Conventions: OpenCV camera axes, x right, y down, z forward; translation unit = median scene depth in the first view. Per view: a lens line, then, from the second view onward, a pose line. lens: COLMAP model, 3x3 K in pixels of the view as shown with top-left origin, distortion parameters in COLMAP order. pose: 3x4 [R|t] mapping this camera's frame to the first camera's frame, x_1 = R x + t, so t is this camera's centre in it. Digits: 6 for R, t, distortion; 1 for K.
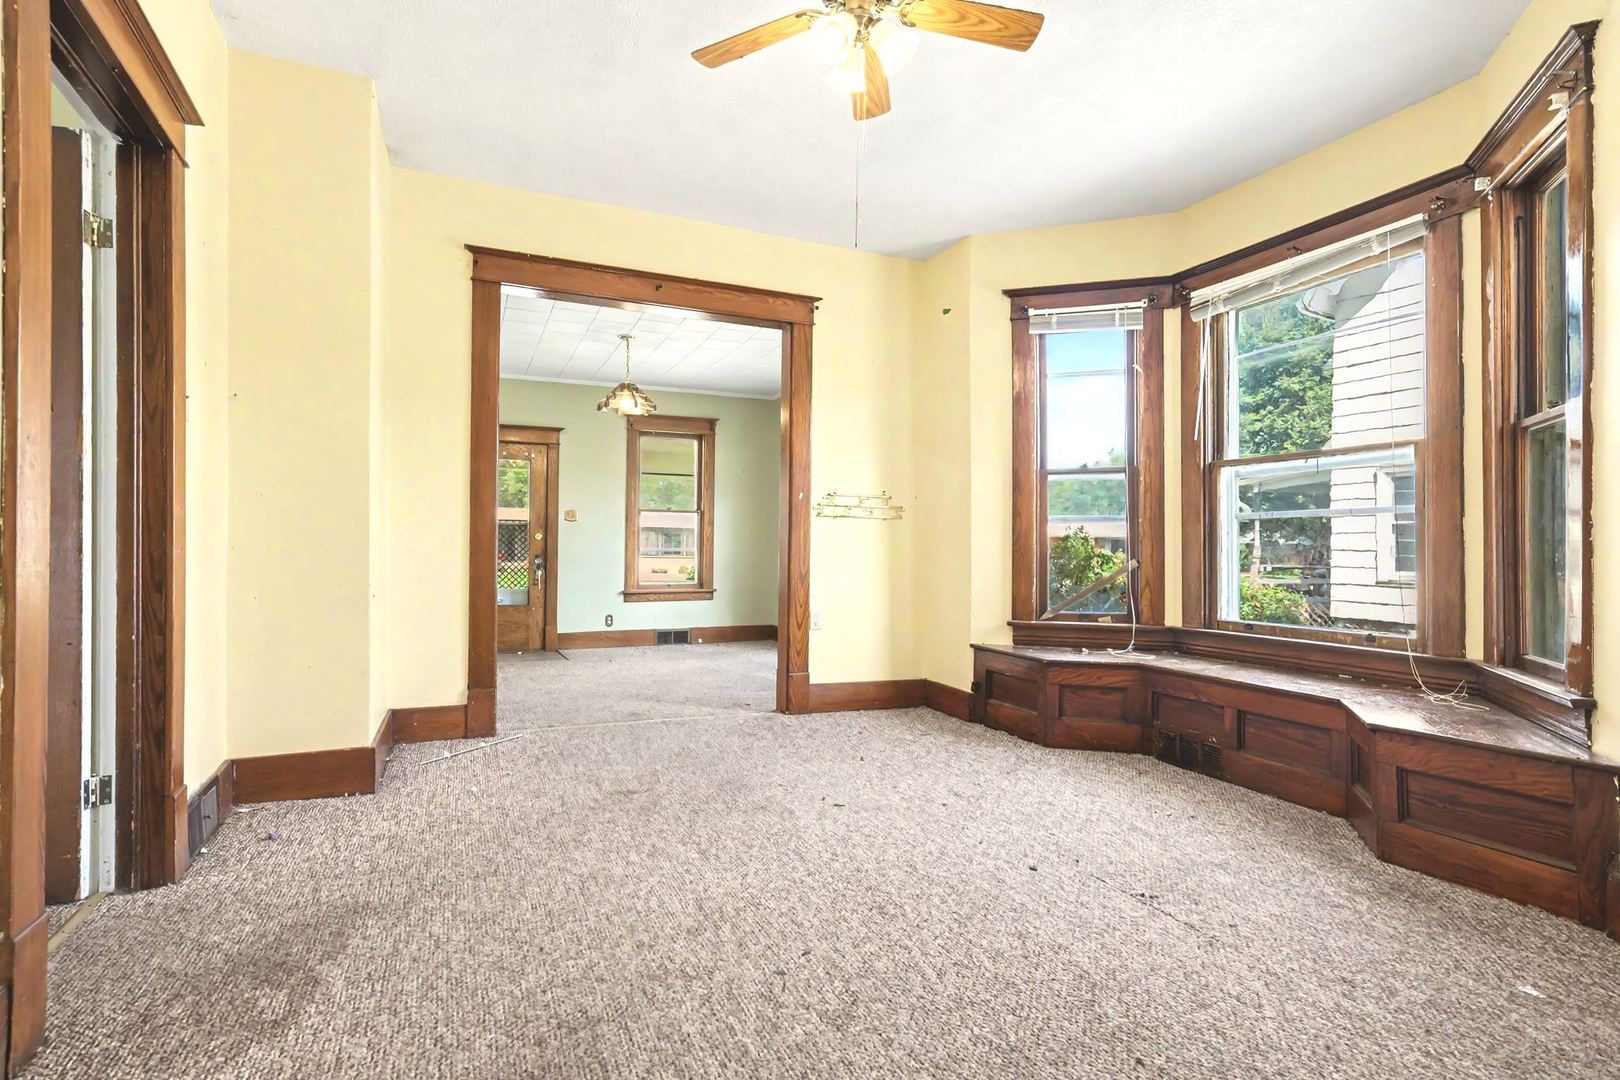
lens RADIAL K [[802.4, 0, 821.2], [0, 802.4, 543.9], [0, 0, 1]] dist [0.000574, 0.000630]
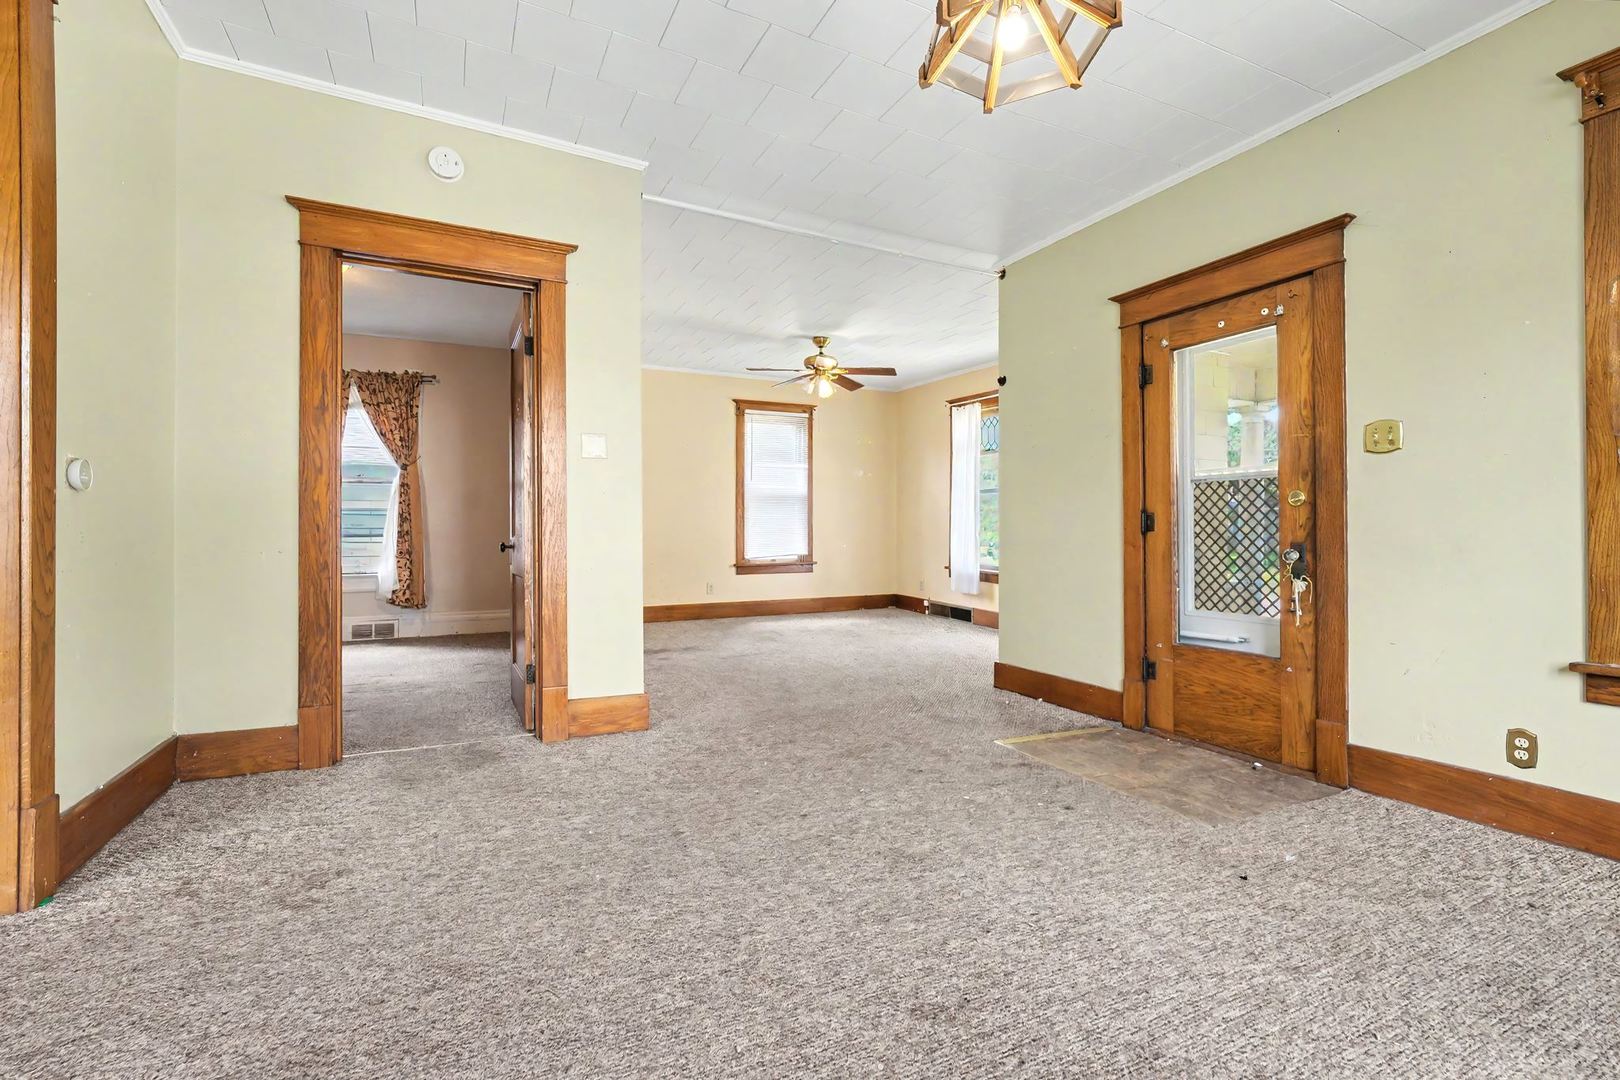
lens RADIAL K [[731.0, 0, 807.7], [0, 731.0, 527.7], [0, 0, 1]] dist [-0.007742, 0.002207]
pose [[0.028821, -0.019342, -0.999397, 0.033642], [0.008255, 0.999783, -0.019111, 0.020035], [0.999550, -0.007700, 0.028975, 1.311654]]
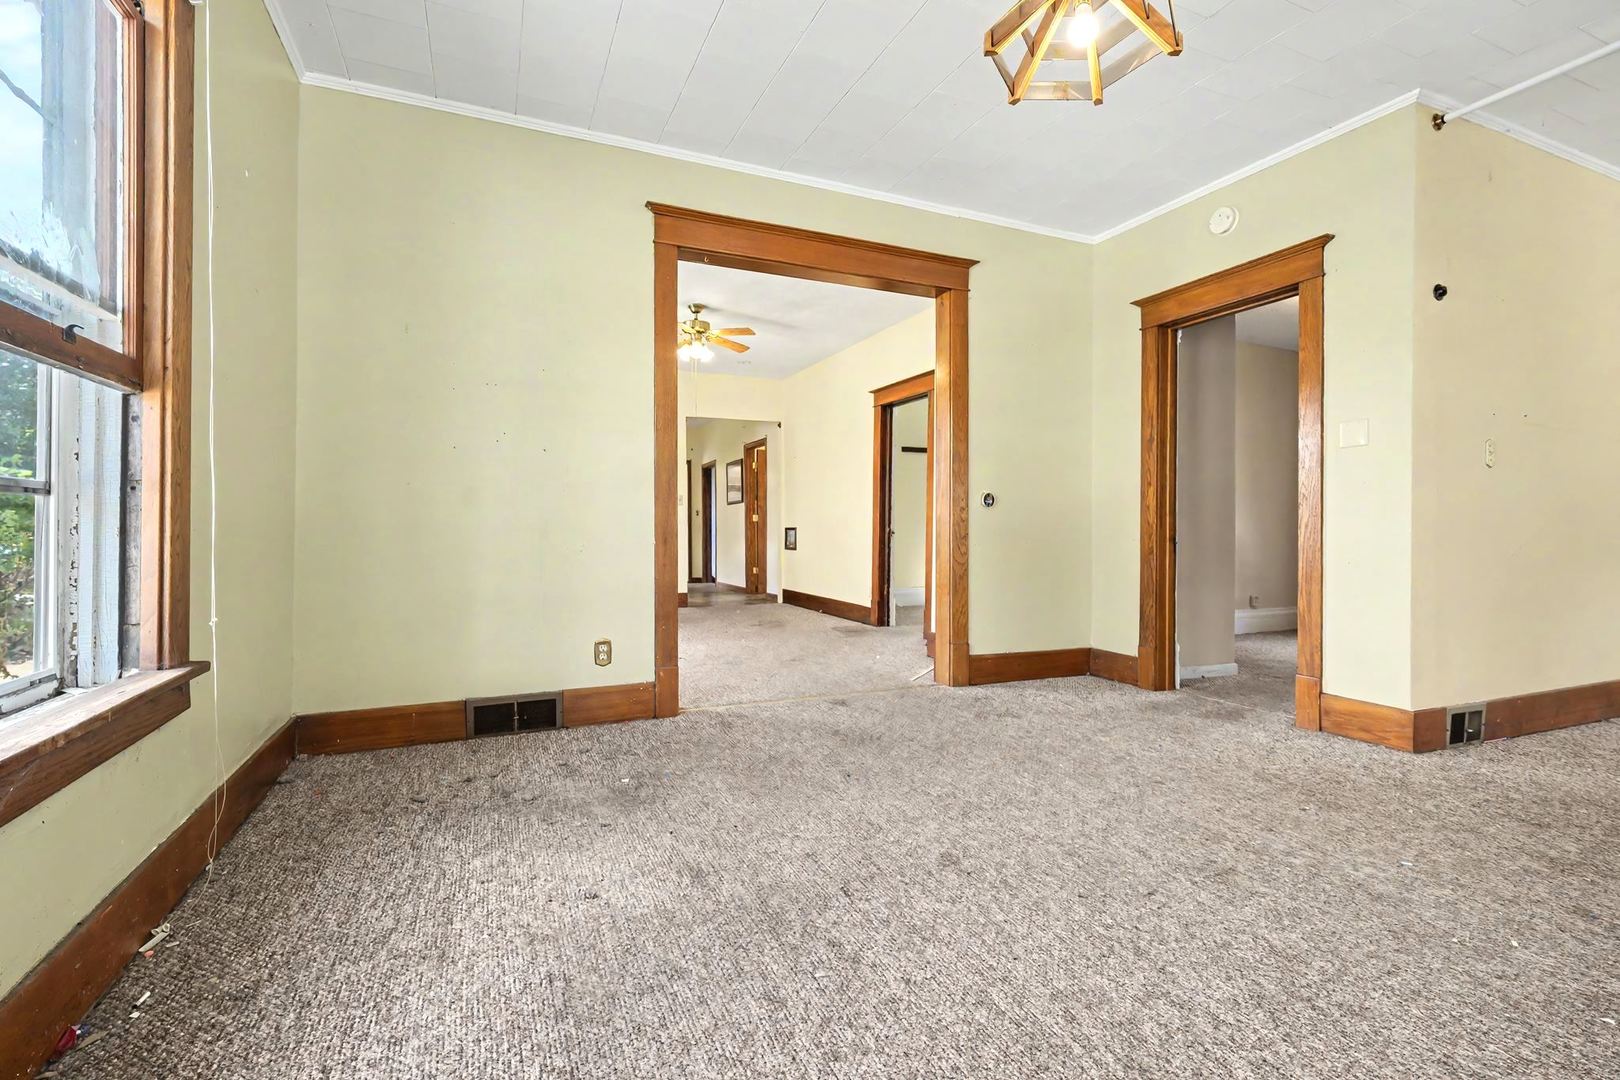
lens RADIAL K [[731.0, 0, 818.0], [0, 731.0, 542.4], [0, 0, 1]] dist [-0.007742, 0.002207]
pose [[-0.999892, -0.011505, 0.009177, -0.208646], [-0.011455, 0.999919, 0.005492, 0.027583], [-0.009239, 0.005387, -0.999943, 1.829641]]
